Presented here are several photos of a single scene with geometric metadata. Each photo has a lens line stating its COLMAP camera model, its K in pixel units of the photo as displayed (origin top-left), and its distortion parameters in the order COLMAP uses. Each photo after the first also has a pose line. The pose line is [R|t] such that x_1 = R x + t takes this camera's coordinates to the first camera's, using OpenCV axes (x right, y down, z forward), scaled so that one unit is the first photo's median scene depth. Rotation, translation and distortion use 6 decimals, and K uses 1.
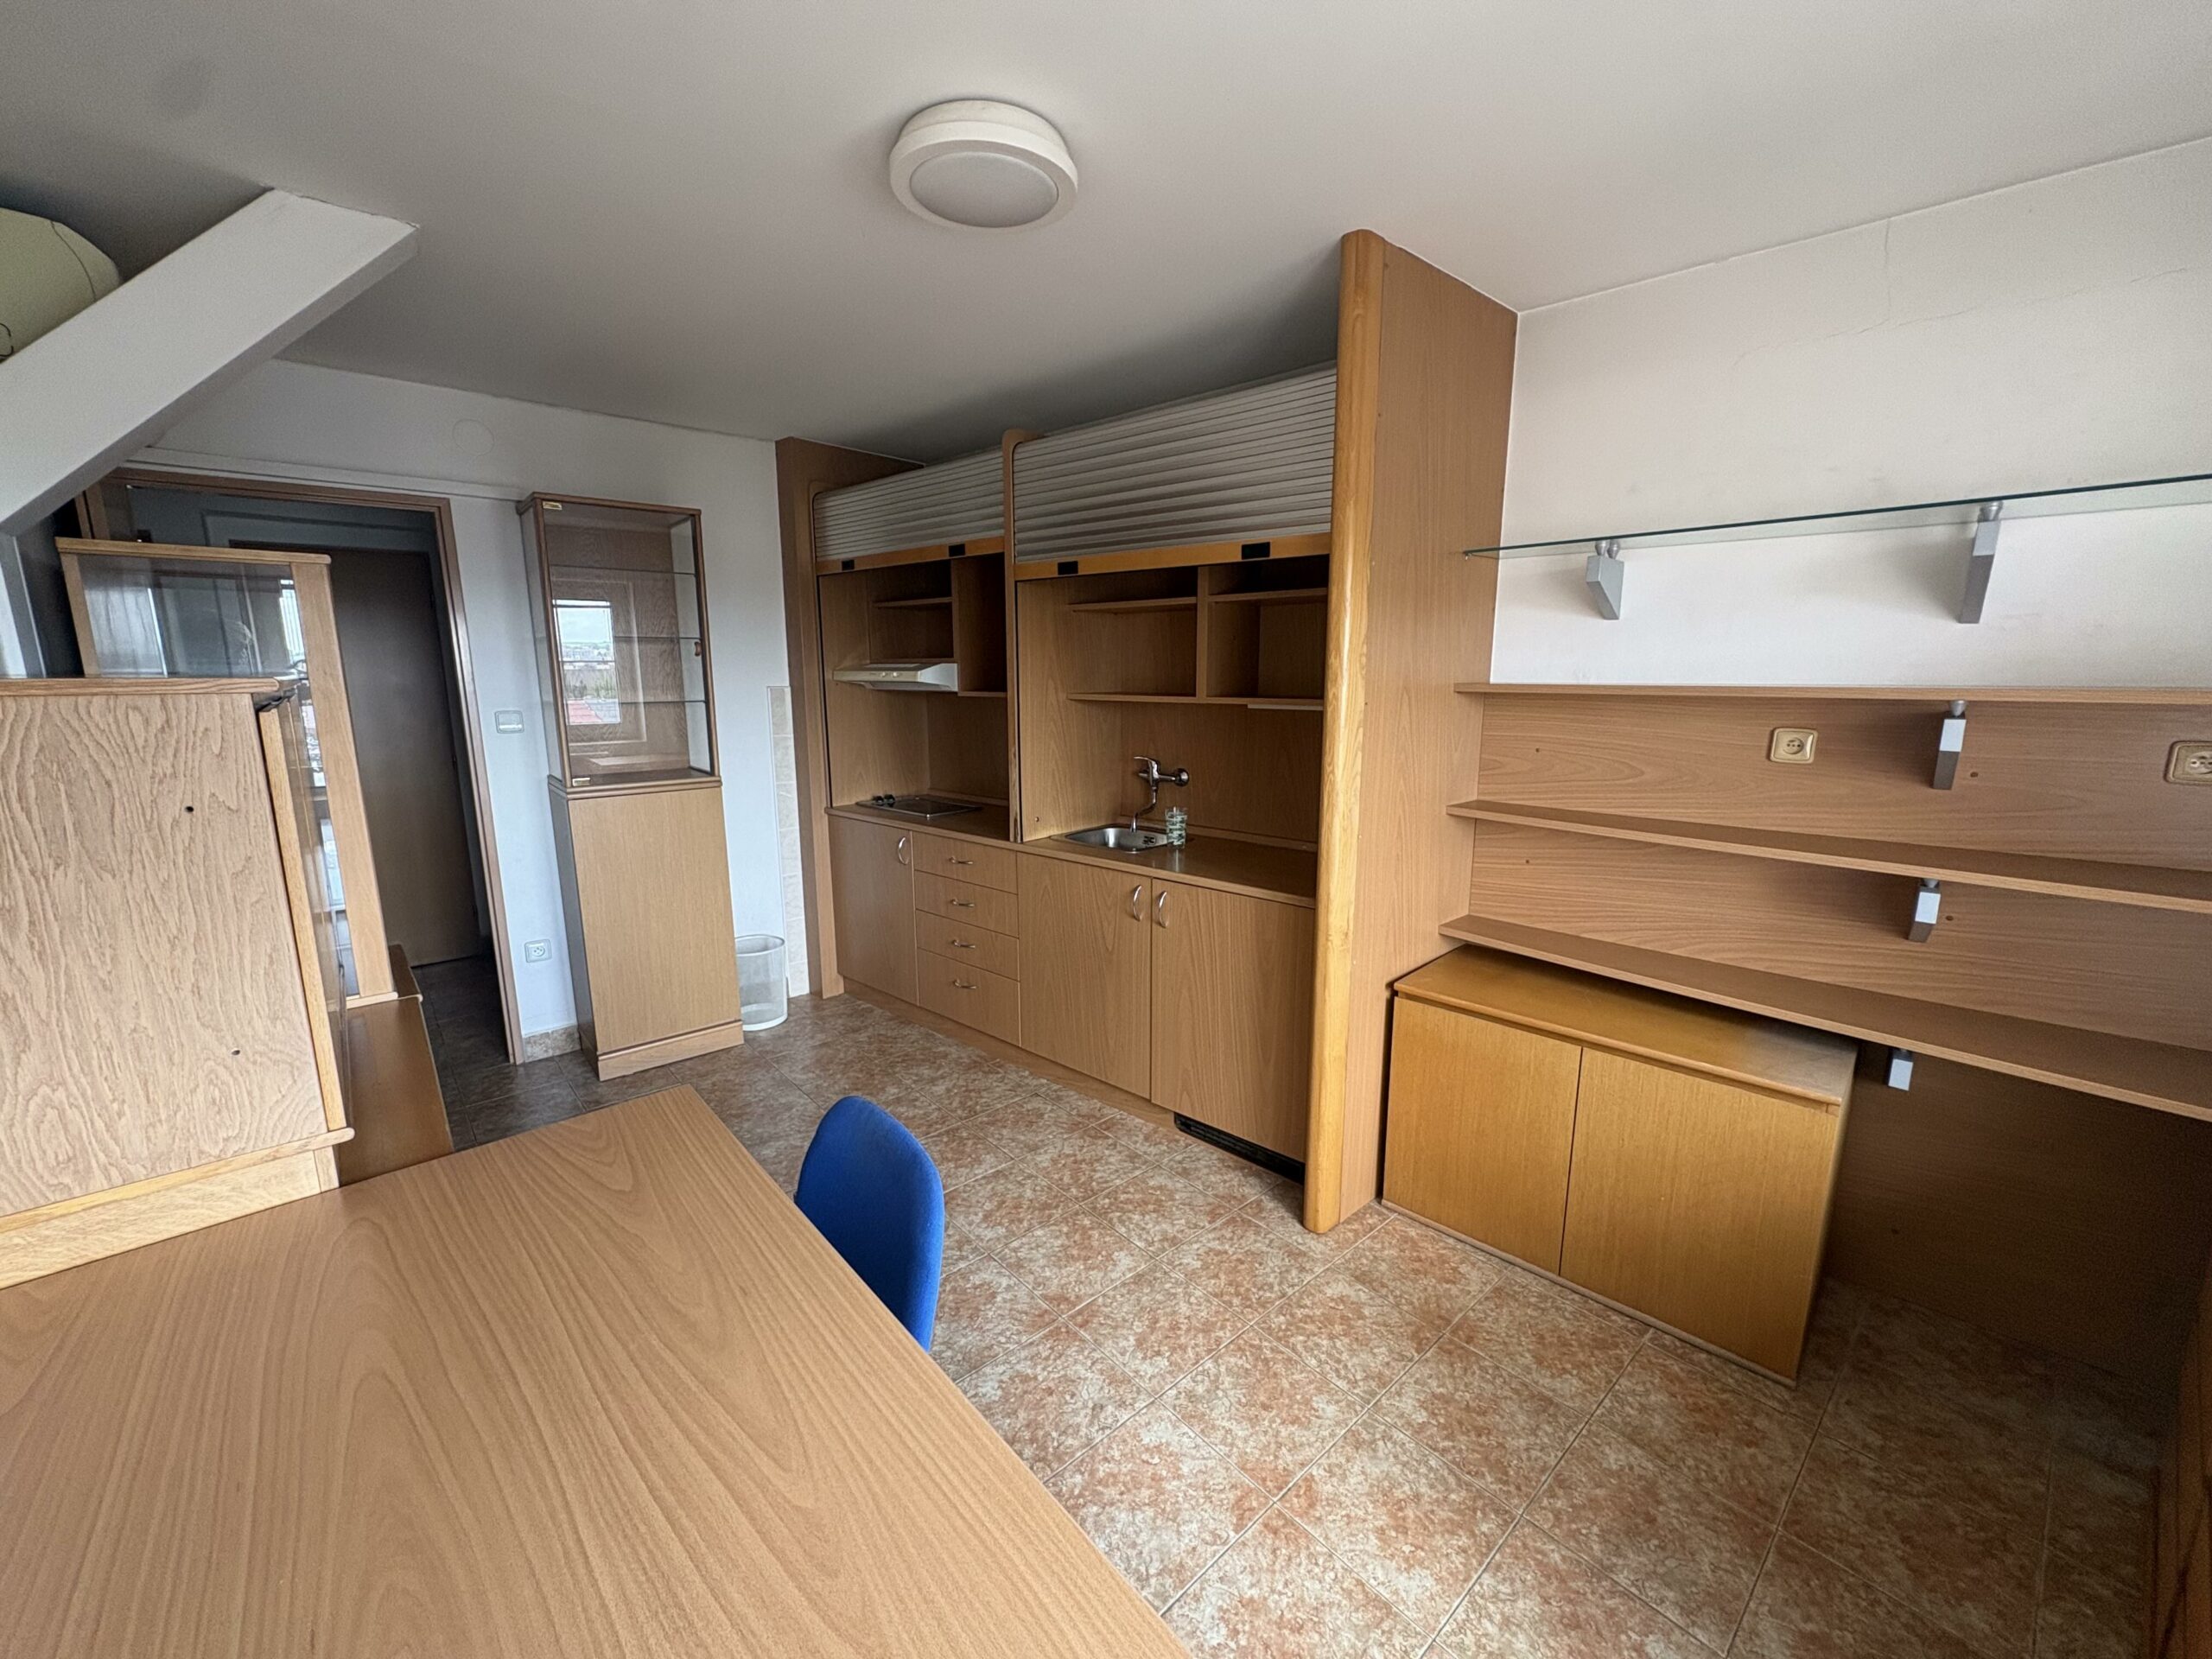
lens RADIAL K [[890.1, 0, 1106.5], [0, 890.1, 831.3], [0, 0, 1]] dist [0.008590, -0.000228]
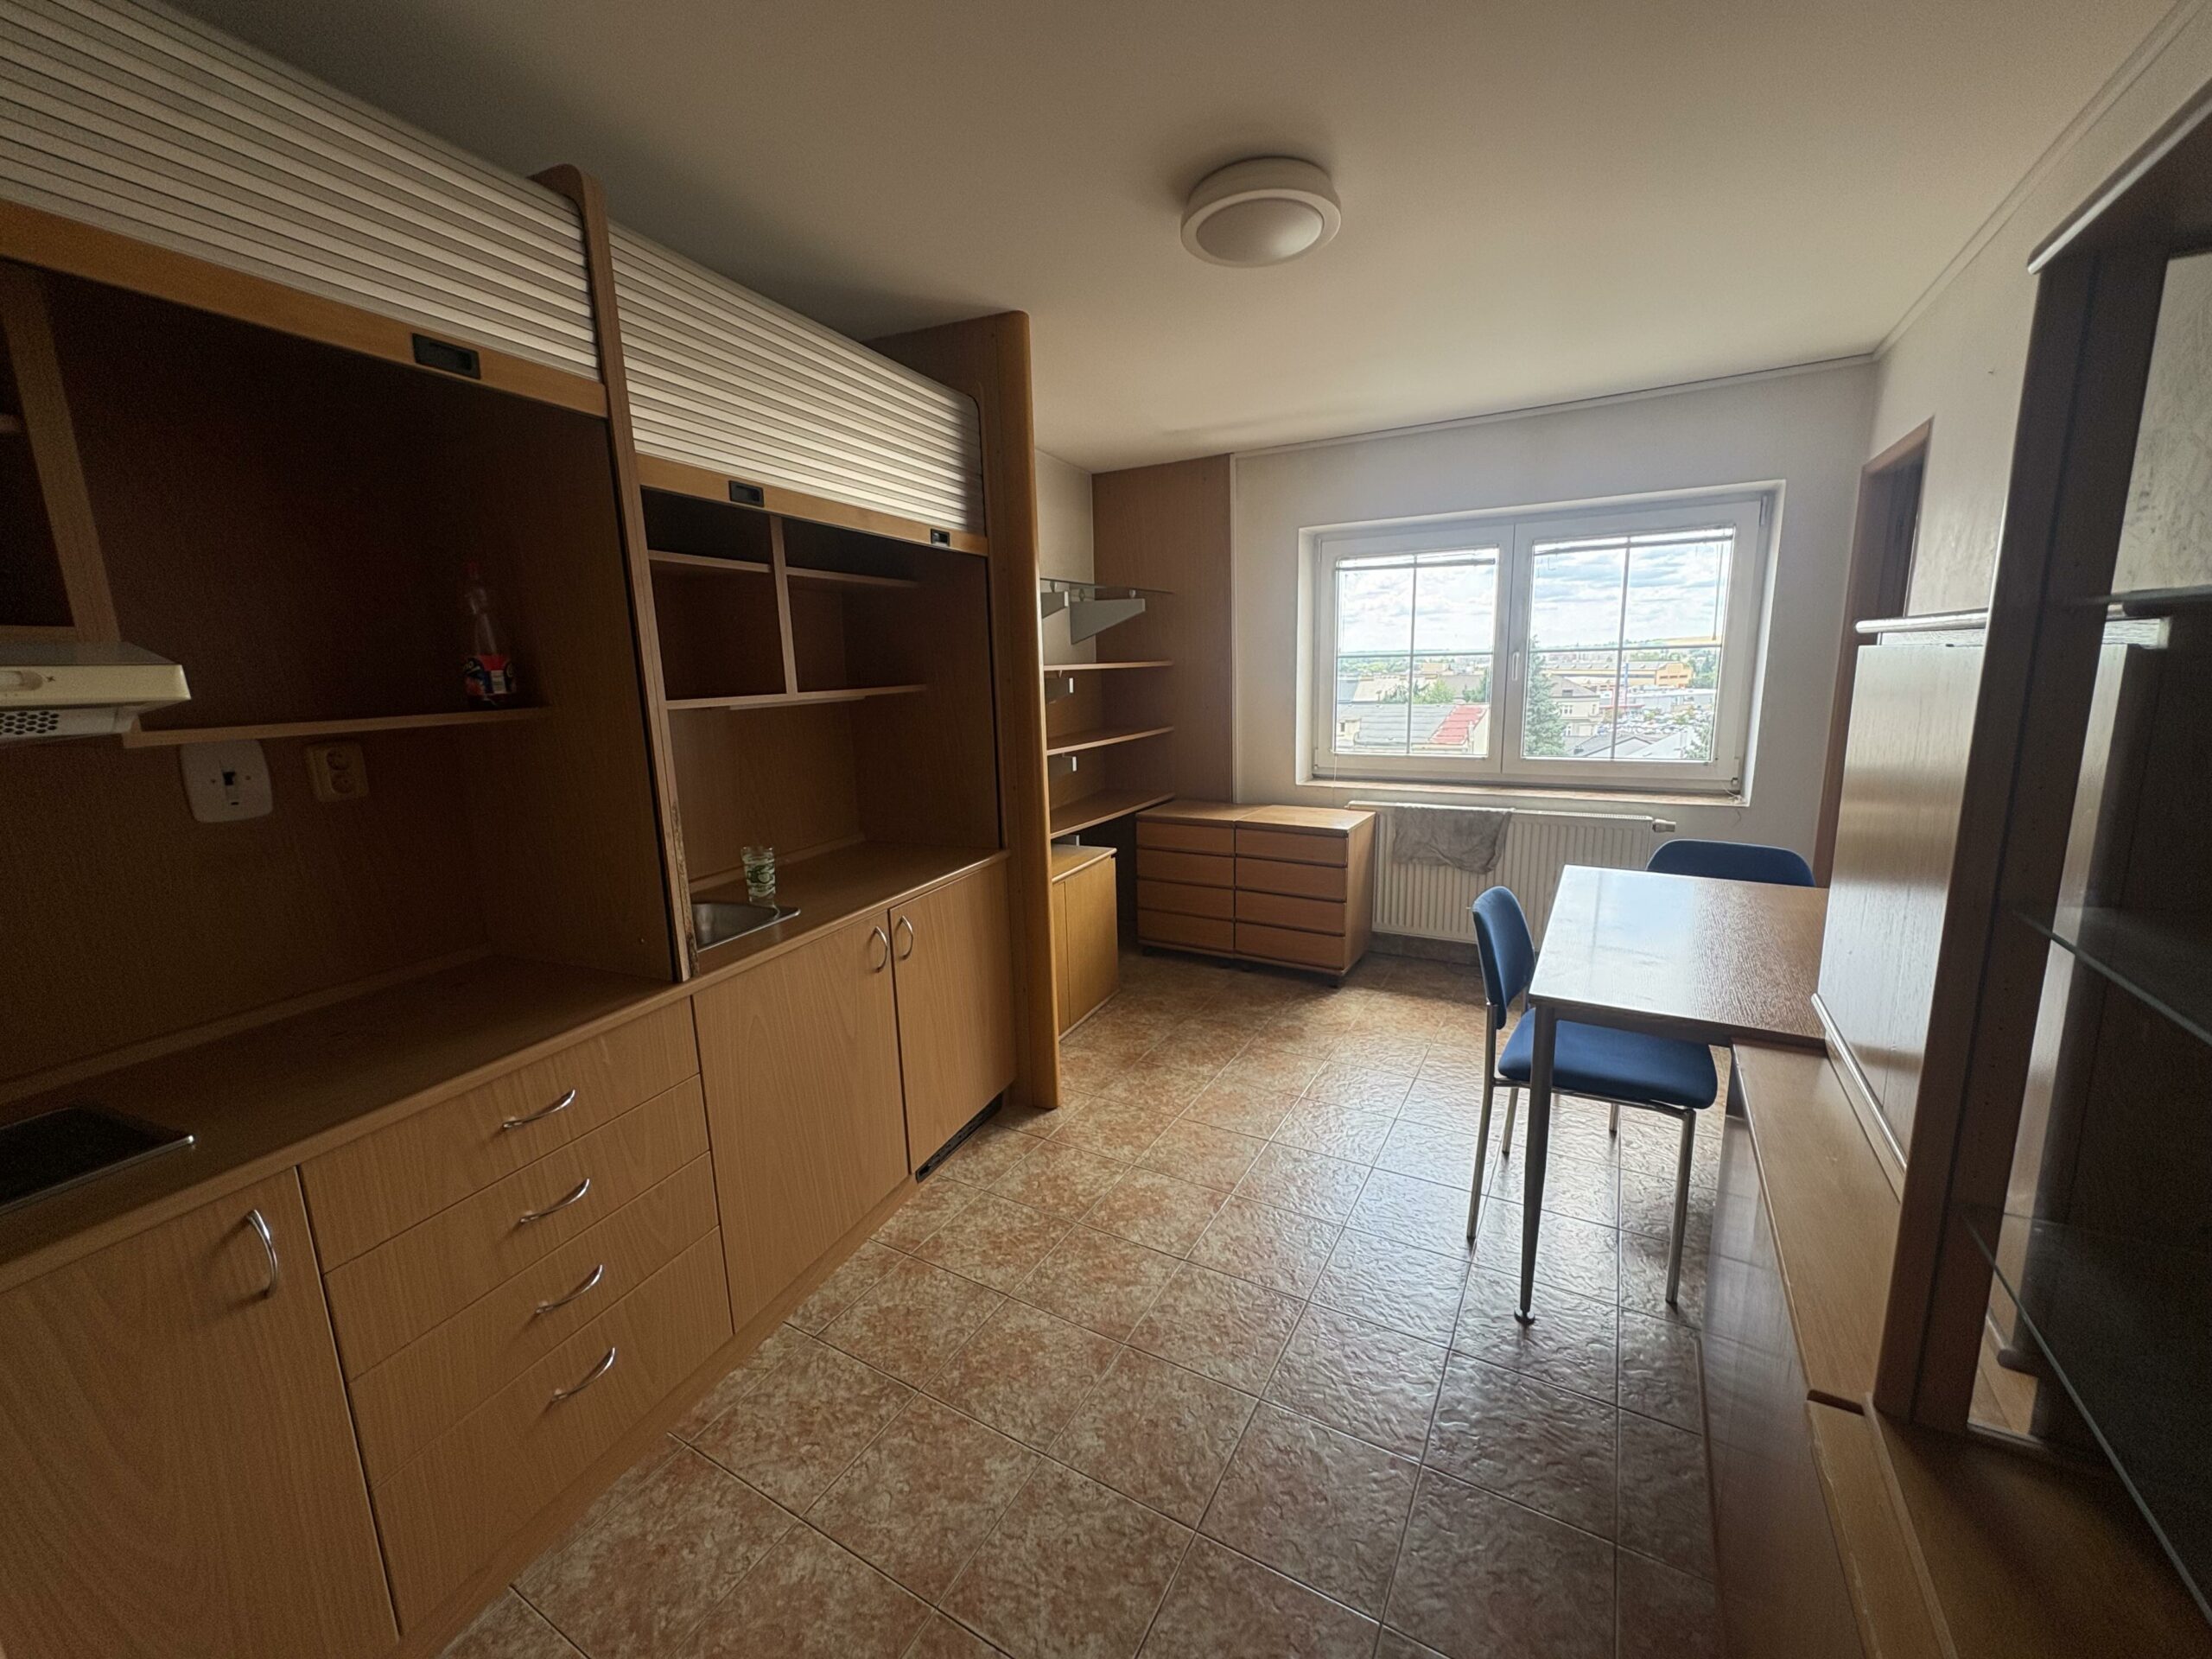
lens RADIAL K [[890.1, 0, 1107.8], [0, 890.1, 831.7], [0, 0, 1]] dist [0.008590, -0.000228]
pose [[-0.330885, -0.165939, 0.928967, -0.768492], [0.194398, 0.951318, 0.239173, -0.174793], [-0.923431, 0.259728, -0.282518, 1.029314]]
